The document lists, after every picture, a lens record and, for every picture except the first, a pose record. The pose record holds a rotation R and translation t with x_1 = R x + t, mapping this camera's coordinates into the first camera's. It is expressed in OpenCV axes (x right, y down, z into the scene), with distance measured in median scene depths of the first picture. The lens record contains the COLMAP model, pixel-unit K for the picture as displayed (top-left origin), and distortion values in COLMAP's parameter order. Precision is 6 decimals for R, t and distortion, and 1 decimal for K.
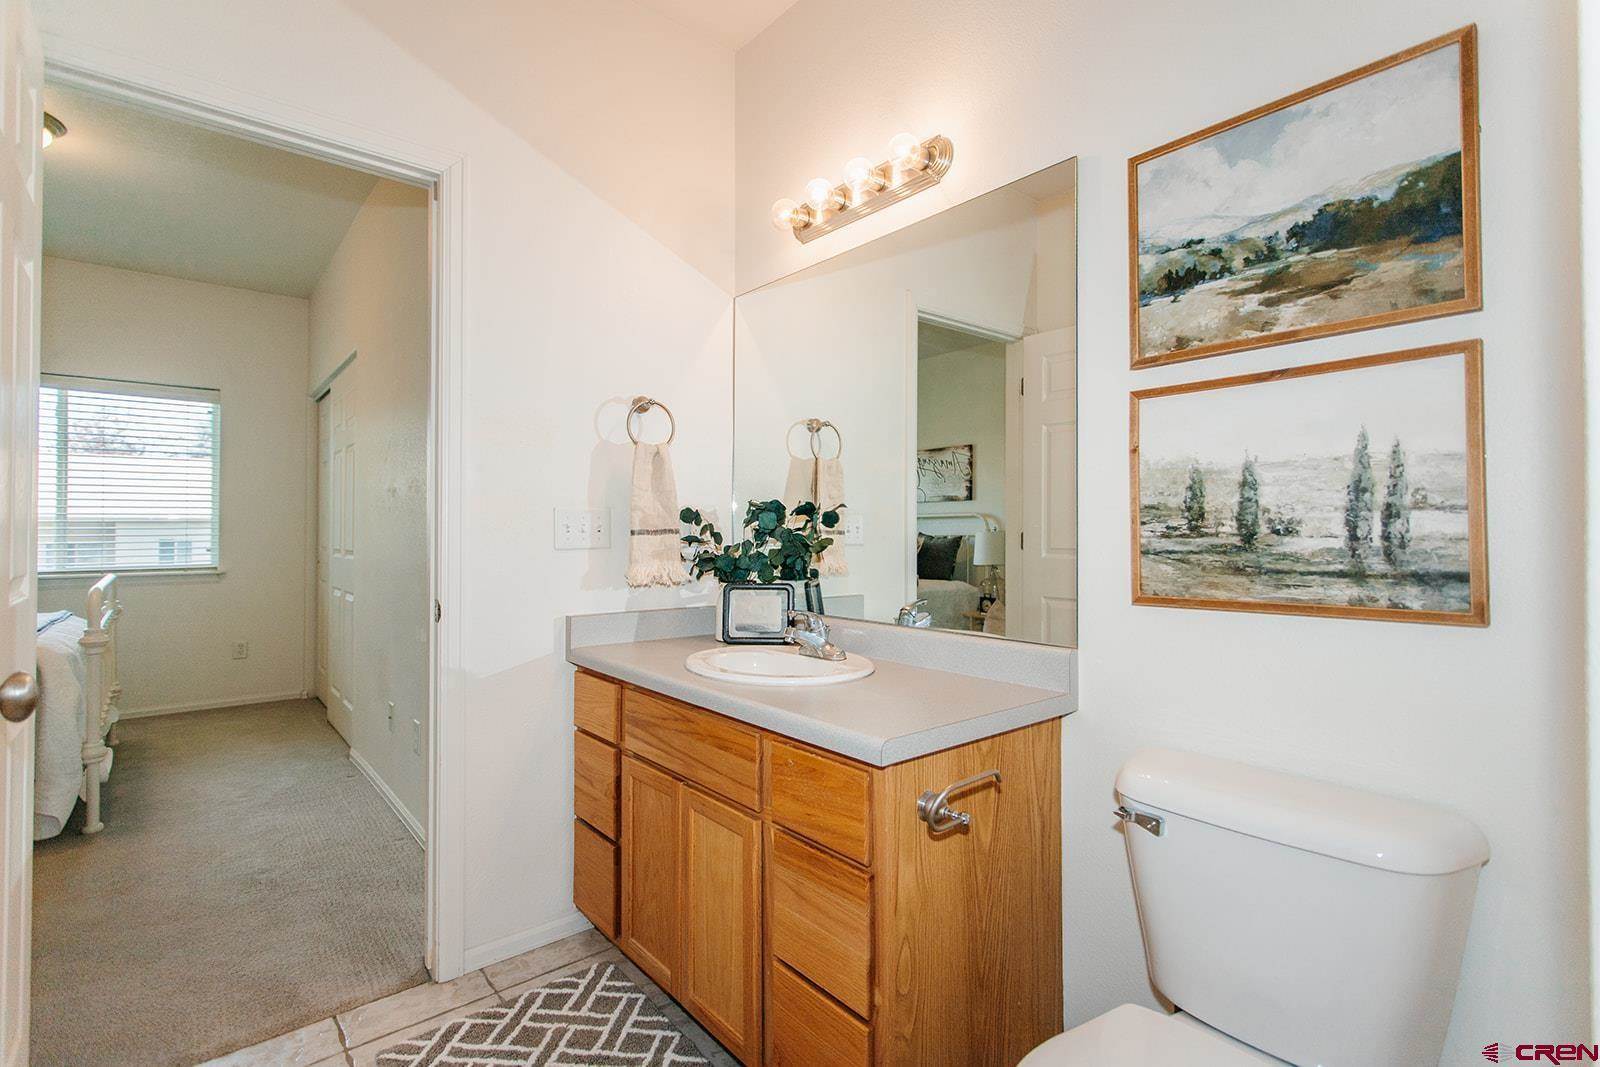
lens RADIAL K [[753.0, 0, 808.4], [0, 753.0, 525.5], [0, 0, 1]] dist [0.005782, 0.000017]
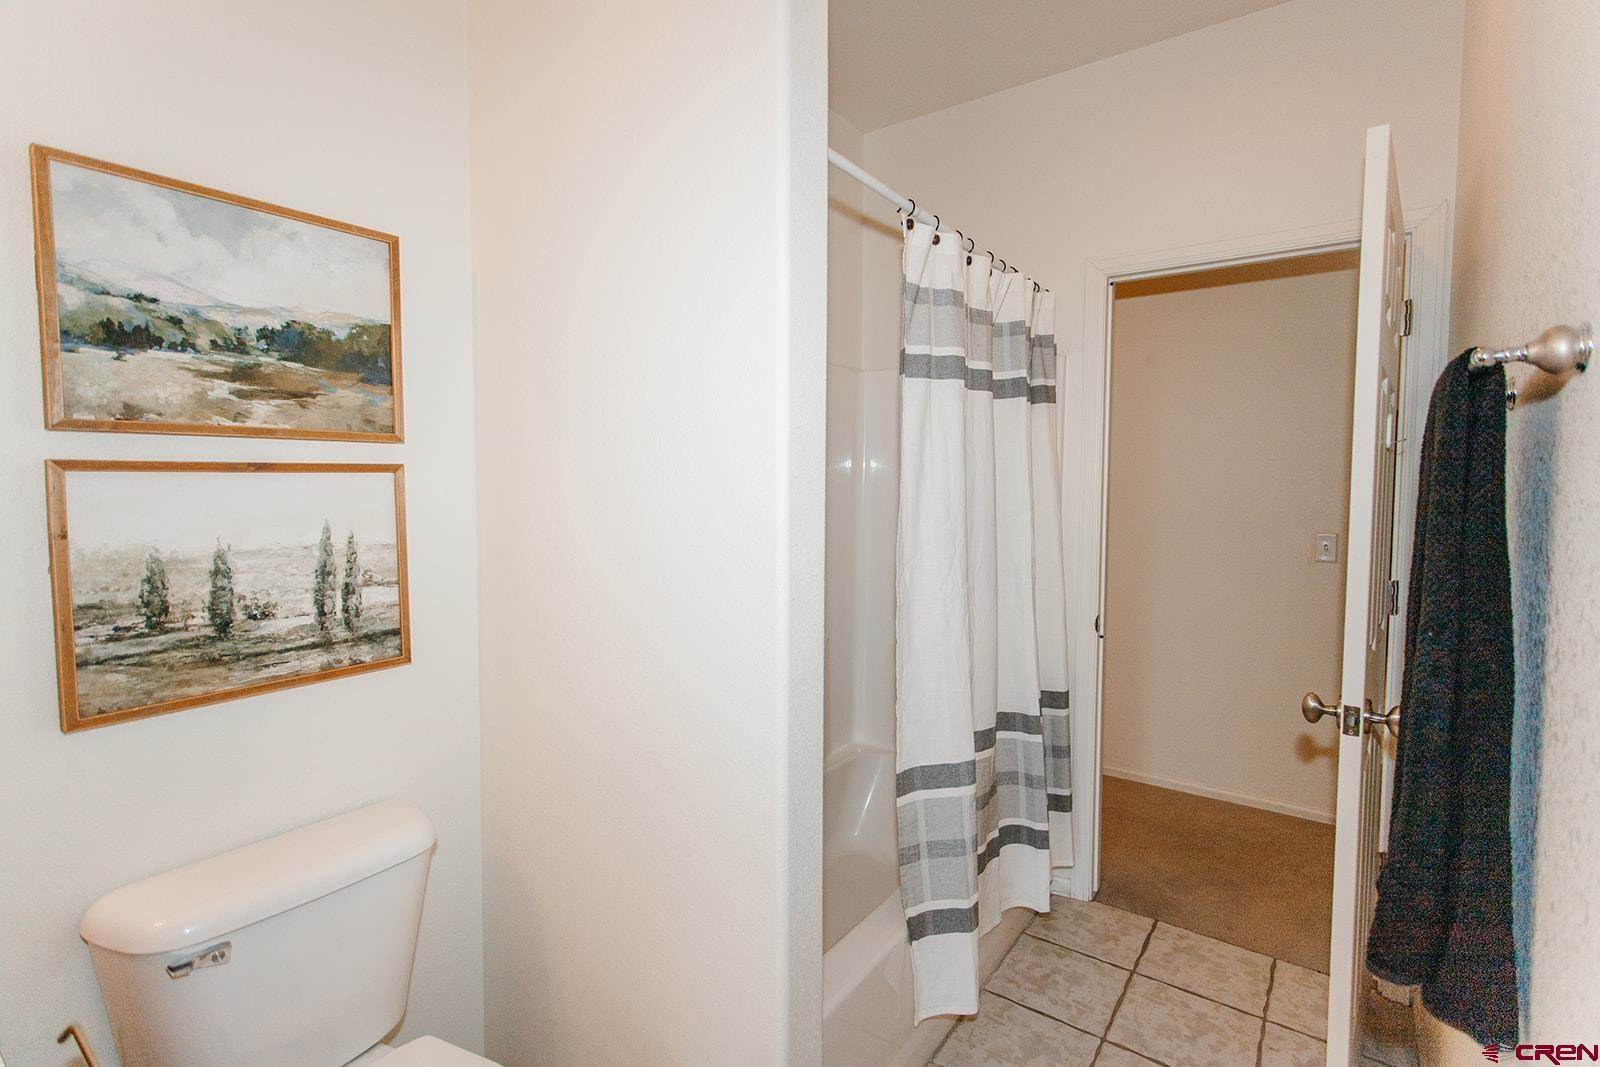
lens RADIAL K [[753.0, 0, 800.1], [0, 753.0, 535.9], [0, 0, 1]] dist [0.005782, 0.000017]
pose [[-0.231669, -0.070953, 0.970204, -0.551356], [-0.008858, 0.997449, 0.070831, -0.181472], [-0.972754, 0.007815, -0.231707, 0.499618]]
